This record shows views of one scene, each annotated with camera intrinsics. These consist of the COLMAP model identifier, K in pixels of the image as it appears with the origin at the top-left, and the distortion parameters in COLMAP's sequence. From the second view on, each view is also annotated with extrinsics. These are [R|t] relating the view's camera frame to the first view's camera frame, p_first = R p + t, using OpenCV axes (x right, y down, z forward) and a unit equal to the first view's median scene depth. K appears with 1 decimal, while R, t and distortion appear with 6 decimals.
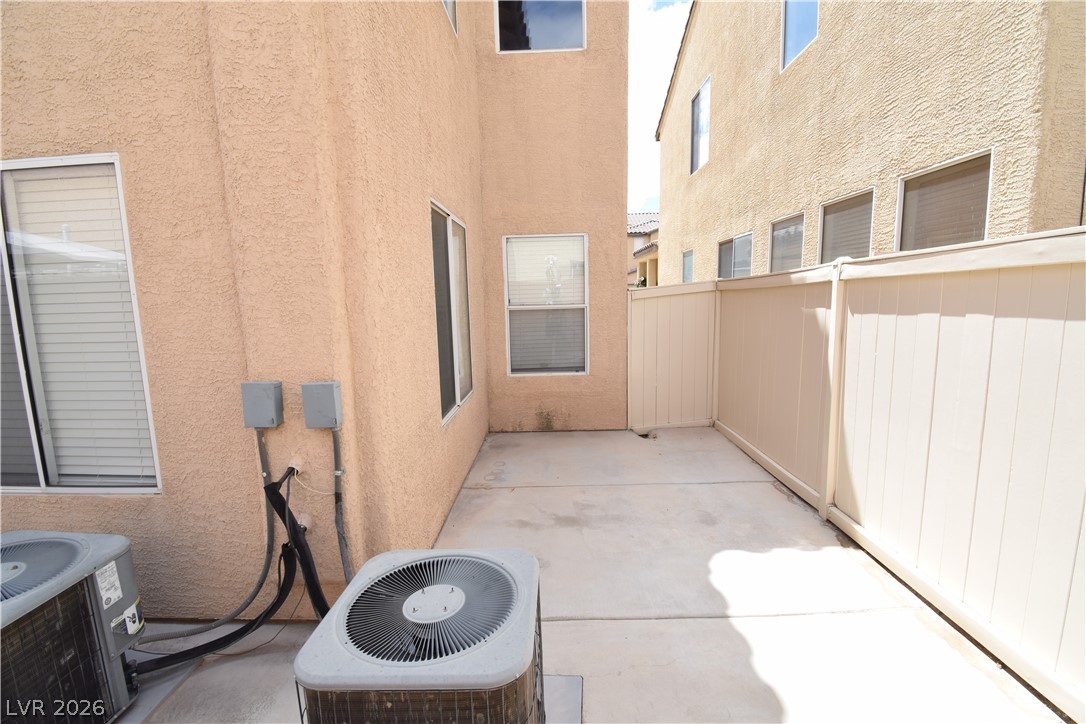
lens RADIAL K [[483.0, 0, 546.1], [0, 483.0, 364.6], [0, 0, 1]] dist [0.004483, -0.016225]
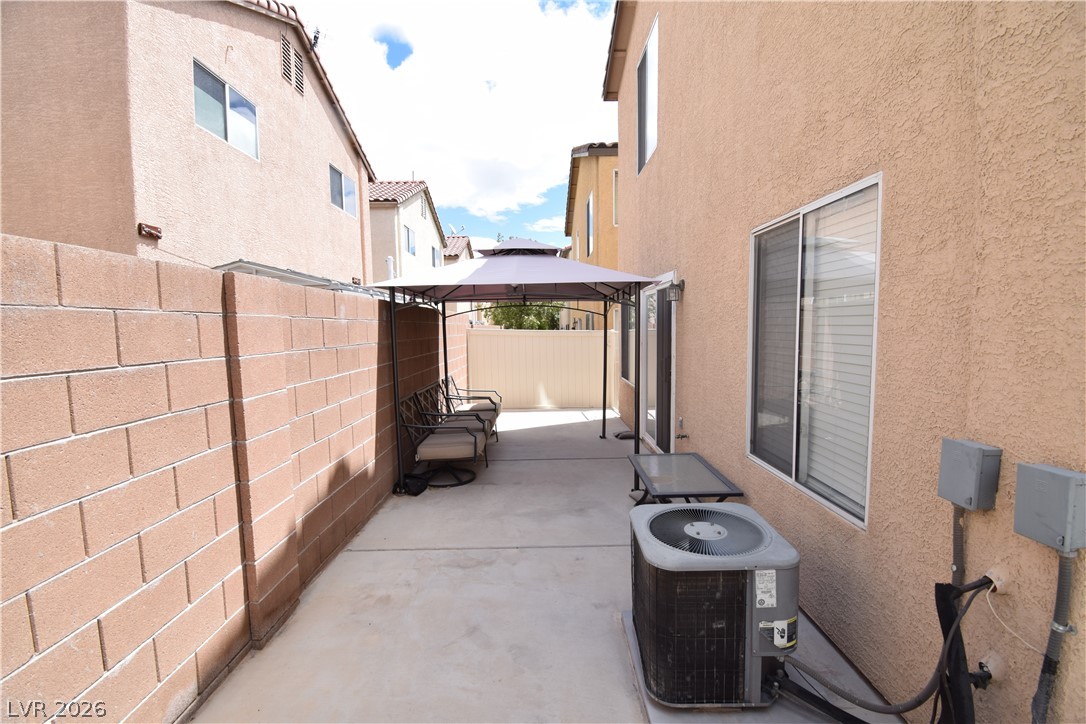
lens RADIAL K [[483.0, 0, 546.1], [0, 483.0, 364.6], [0, 0, 1]] dist [0.004483, -0.016225]
pose [[0.036012, 0.100872, -0.994247, 0.079728], [-0.134022, 0.986393, 0.095221, -0.061374], [0.990324, 0.129822, 0.049041, 0.333142]]
